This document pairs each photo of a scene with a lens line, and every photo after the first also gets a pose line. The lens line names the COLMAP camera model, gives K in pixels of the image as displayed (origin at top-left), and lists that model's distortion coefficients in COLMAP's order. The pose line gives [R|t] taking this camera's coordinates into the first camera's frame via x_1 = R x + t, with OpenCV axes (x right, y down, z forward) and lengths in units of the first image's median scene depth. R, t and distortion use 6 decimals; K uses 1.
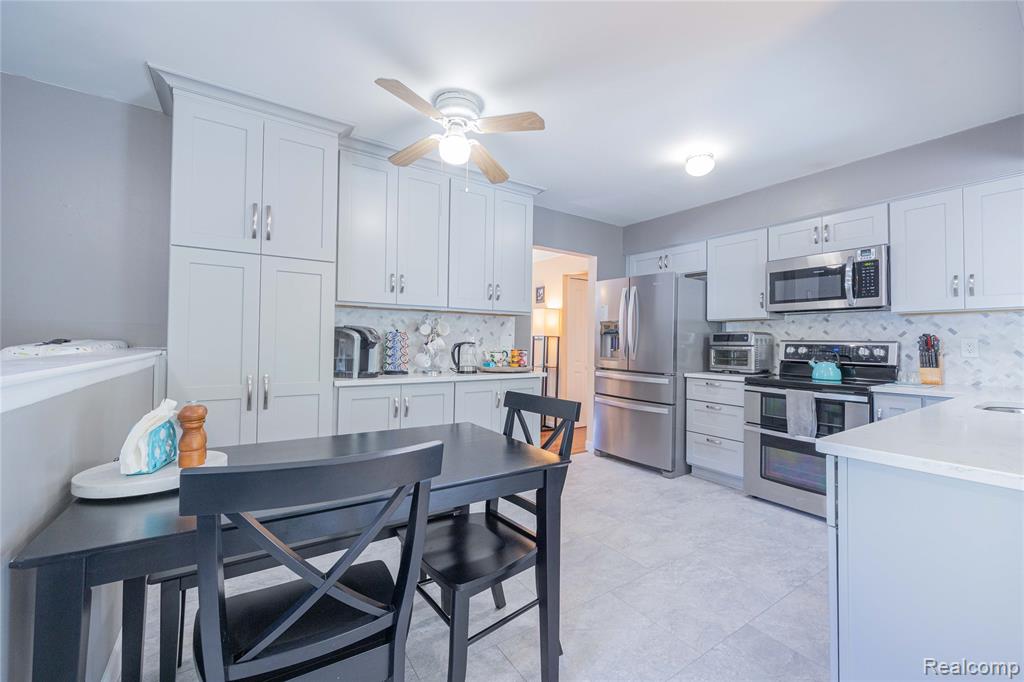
lens RADIAL K [[418.2, 0, 516.7], [0, 418.2, 333.7], [0, 0, 1]] dist [-0.001532, -0.000153]
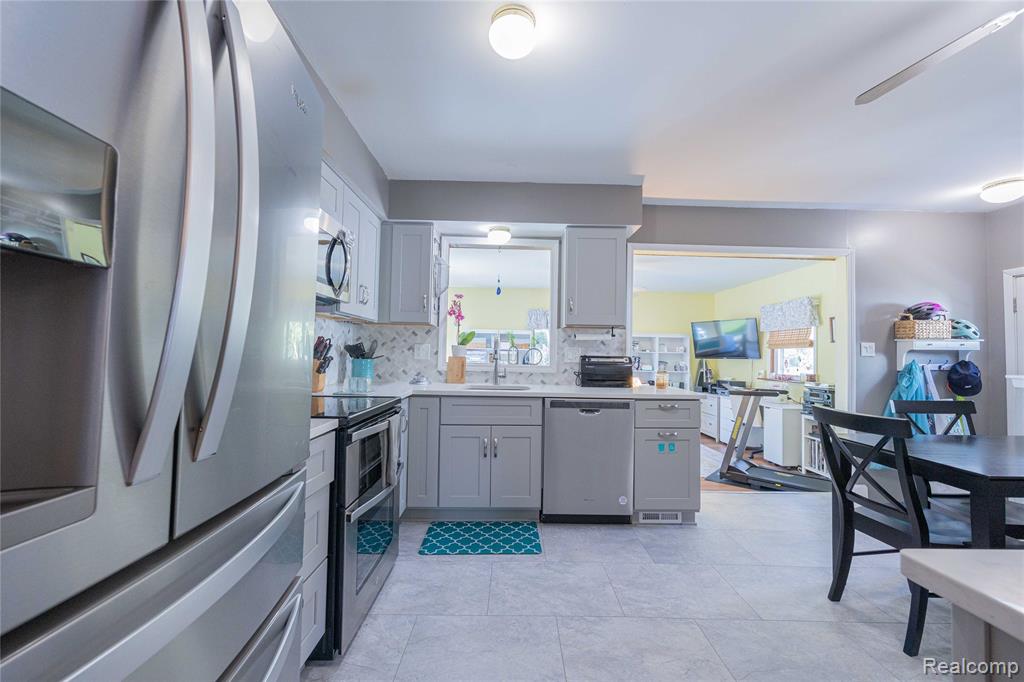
lens RADIAL K [[409.1, 0, 514.1], [0, 409.1, 341.2], [0, 0, 1]] dist [-0.002859, -0.000653]
pose [[-0.838549, -0.012335, 0.544686, 0.124131], [-0.041233, 0.998313, -0.040871, 0.026297], [-0.543263, -0.056731, -0.837643, 1.344146]]
